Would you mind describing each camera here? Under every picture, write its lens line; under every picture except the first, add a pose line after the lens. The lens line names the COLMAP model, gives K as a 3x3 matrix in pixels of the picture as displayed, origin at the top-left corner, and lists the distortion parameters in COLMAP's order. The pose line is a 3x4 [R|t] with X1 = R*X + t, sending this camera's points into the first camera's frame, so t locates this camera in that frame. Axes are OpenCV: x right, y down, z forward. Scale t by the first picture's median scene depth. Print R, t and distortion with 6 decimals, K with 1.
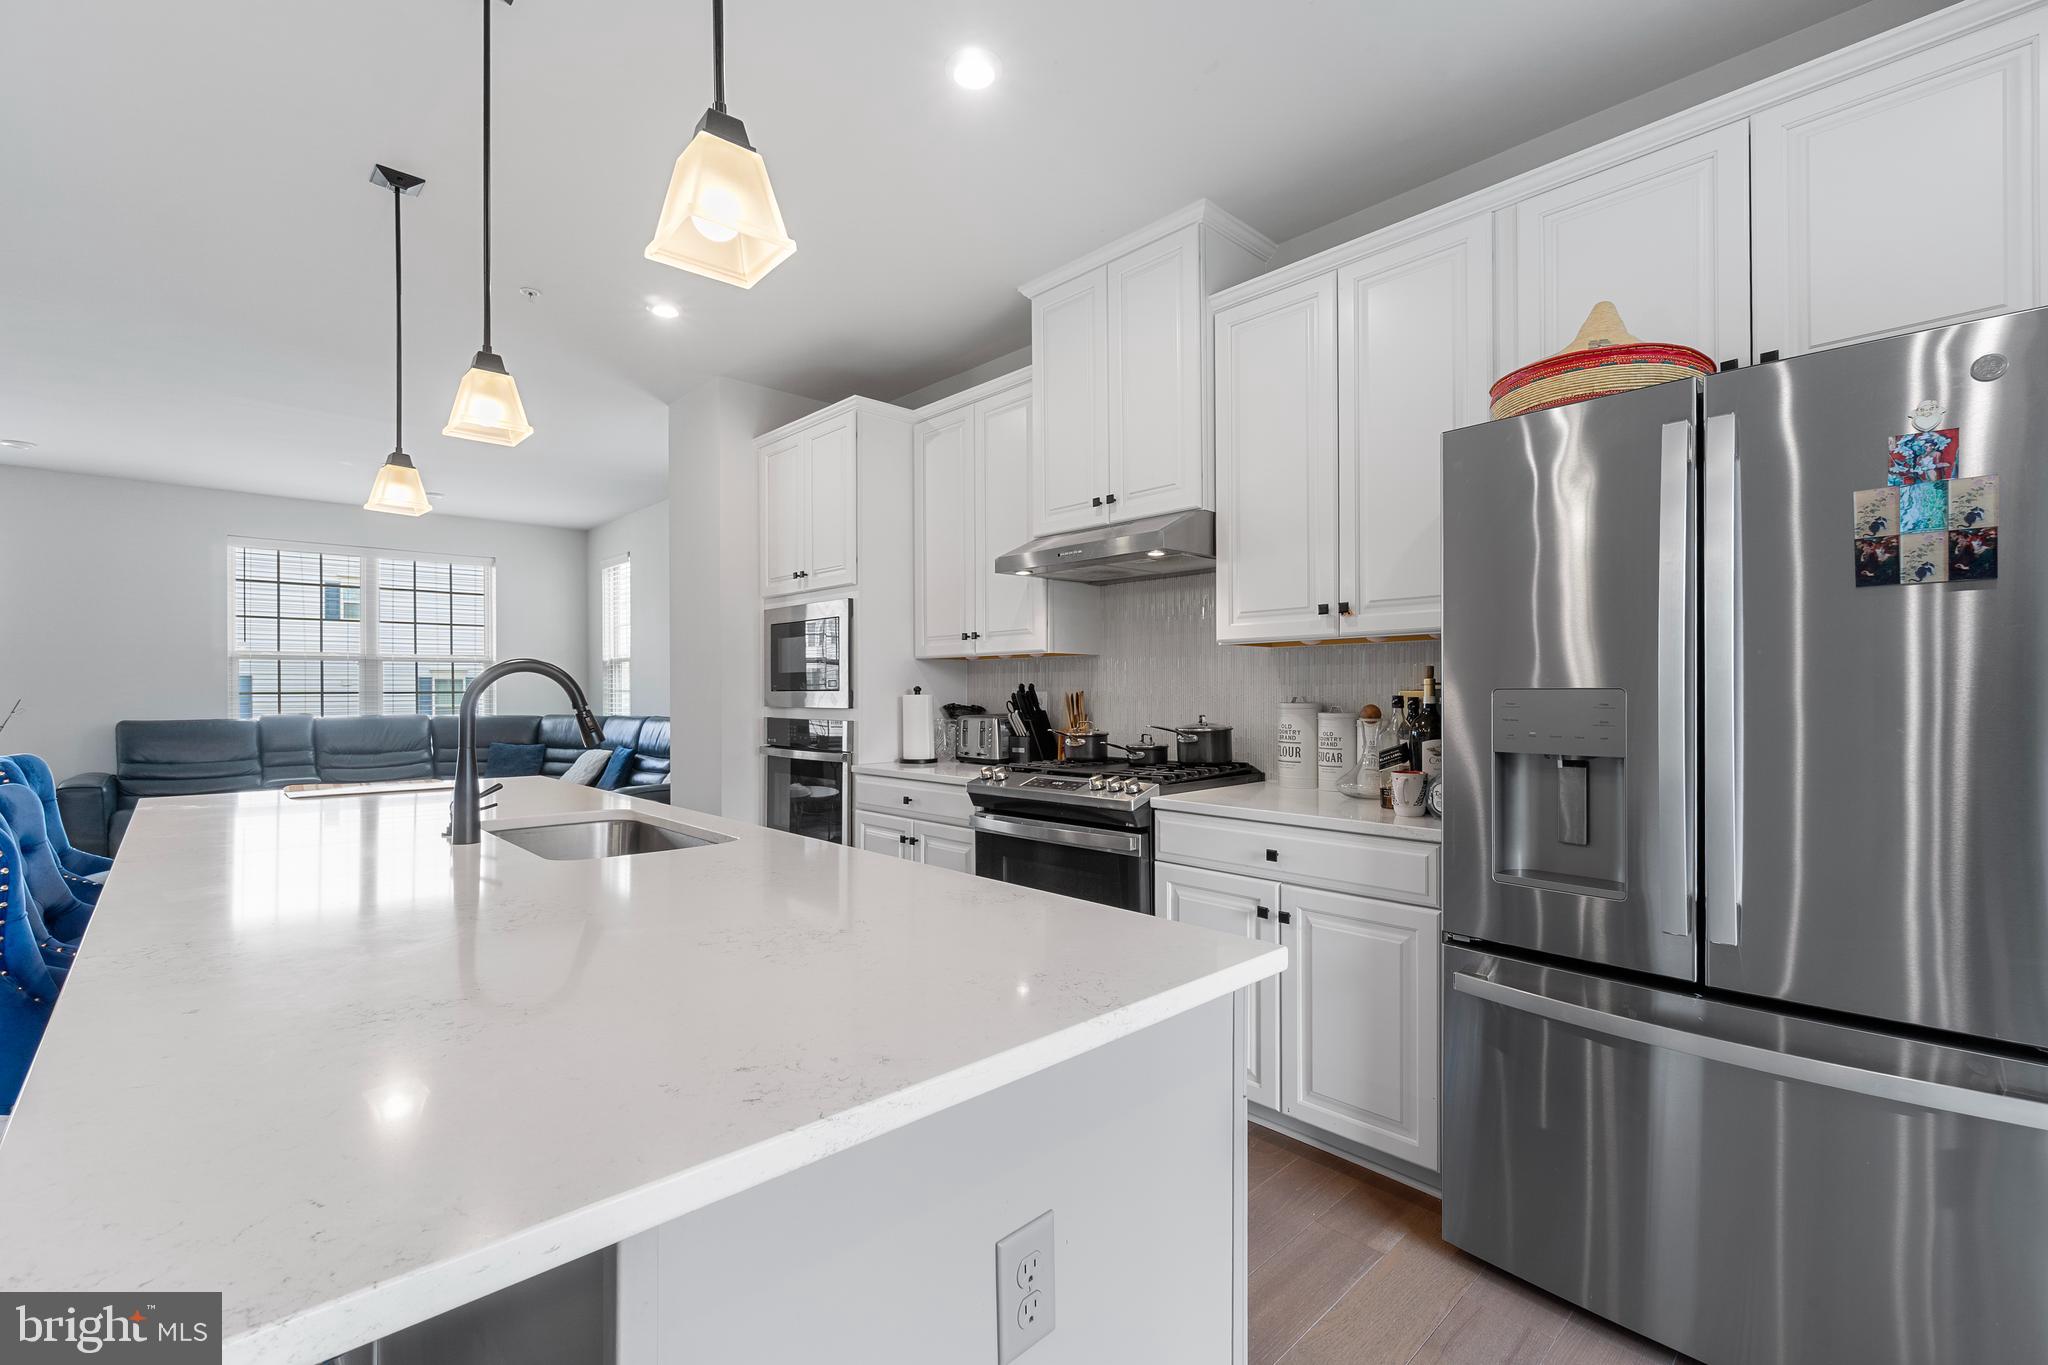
lens RADIAL K [[900.0, 0, 1024.0], [0, 900.0, 682.5], [0, 0, 1]] dist [-0.001240, -0.000210]
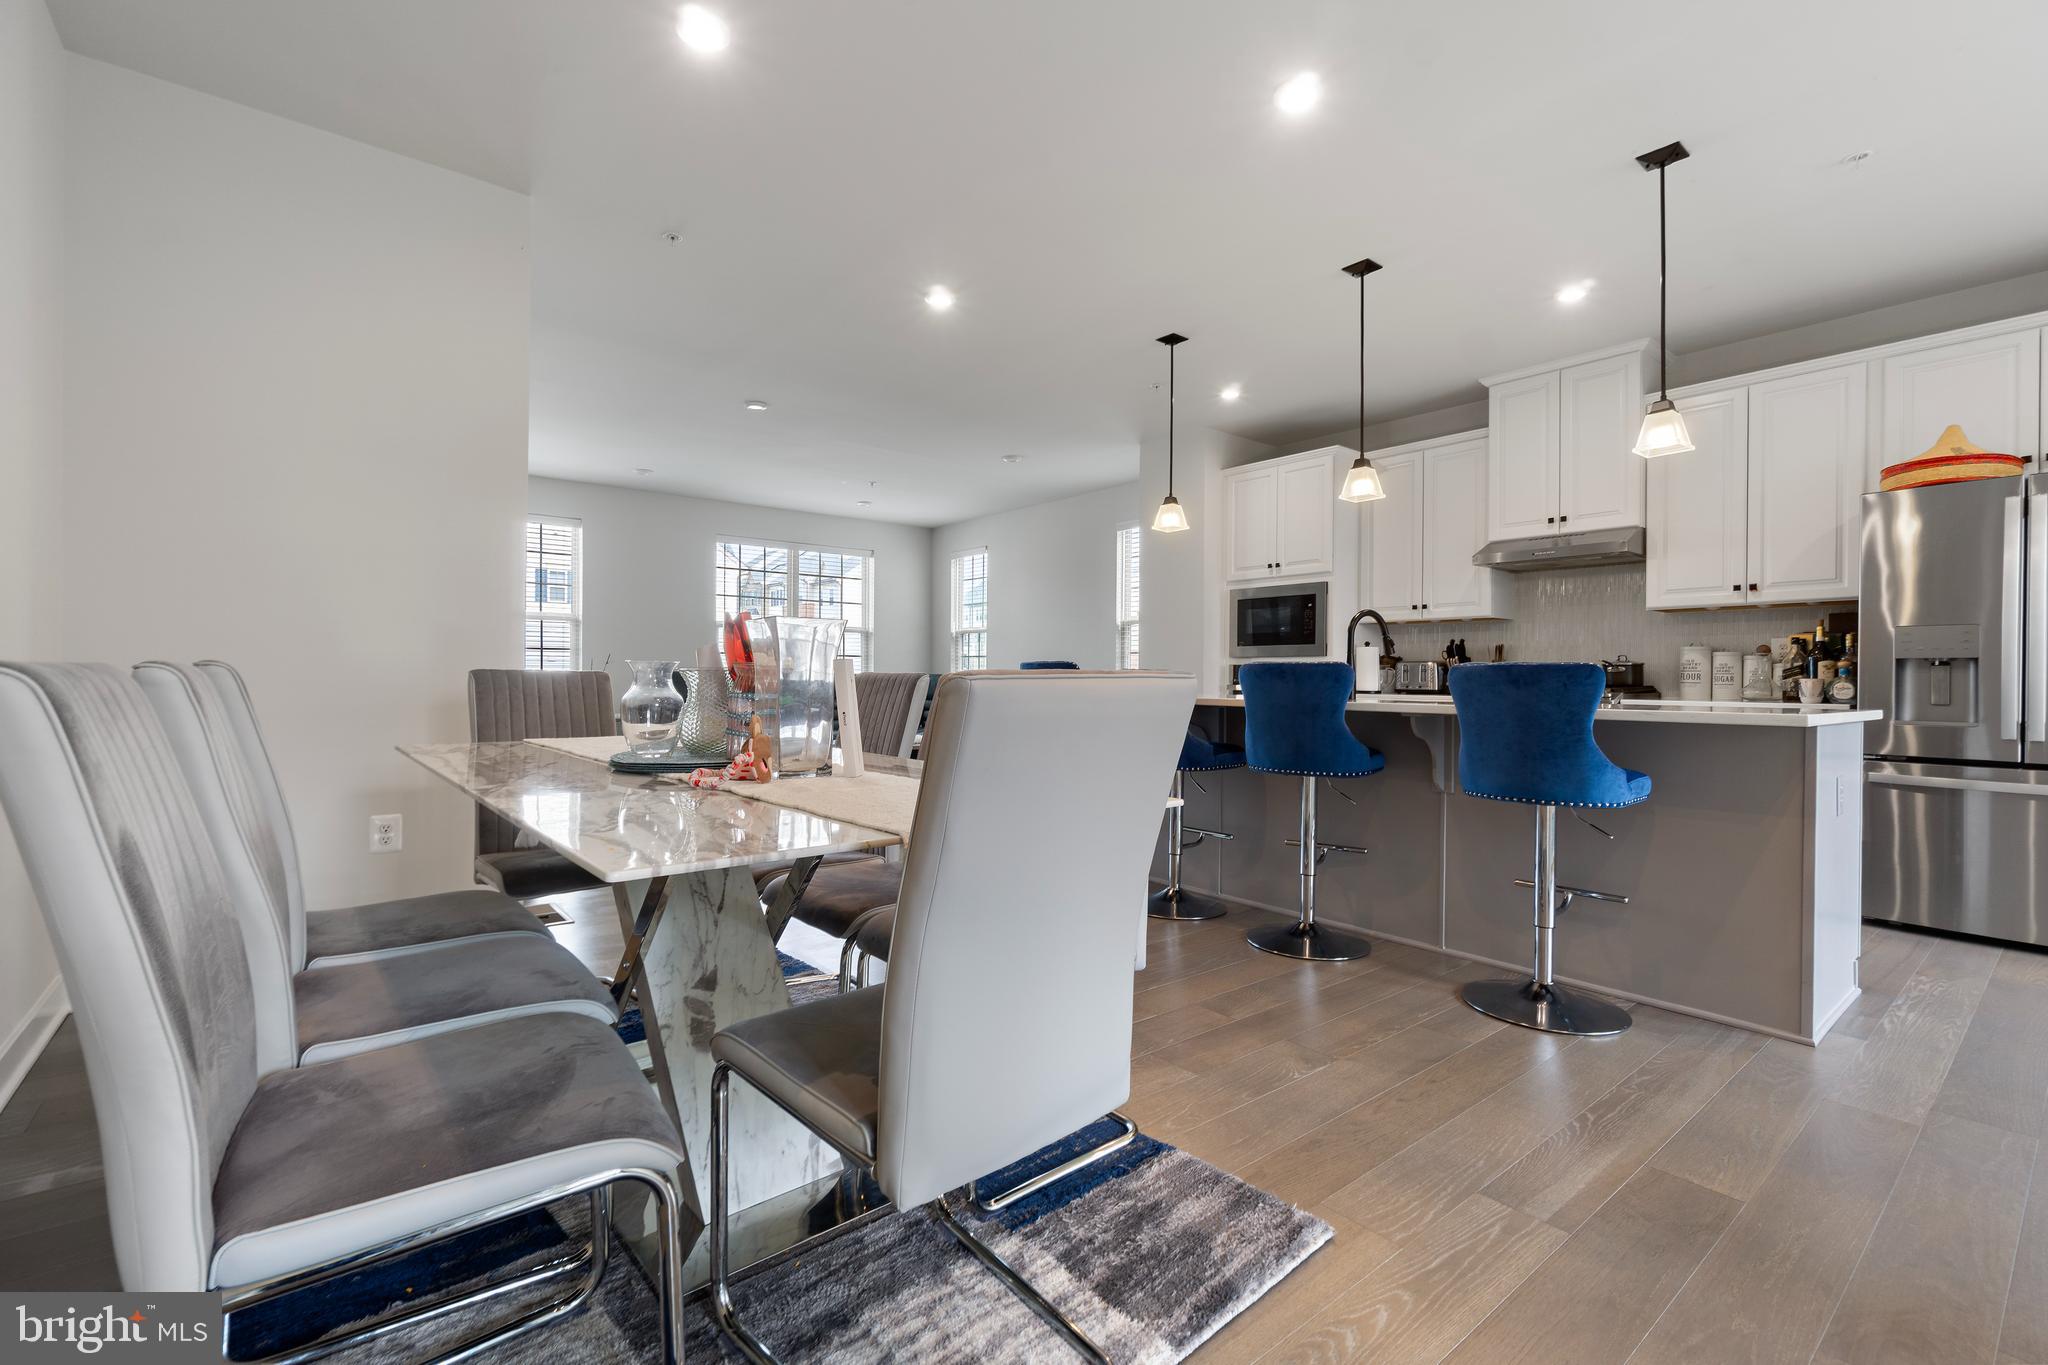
lens RADIAL K [[896.7, 0, 1028.1], [0, 896.7, 670.9], [0, 0, 1]] dist [0.000699, 0.000266]
pose [[0.996953, 0.010439, -0.077300, -0.731586], [-0.010264, 0.999944, 0.002656, 0.071087], [0.077323, -0.001855, 0.997004, -0.662347]]
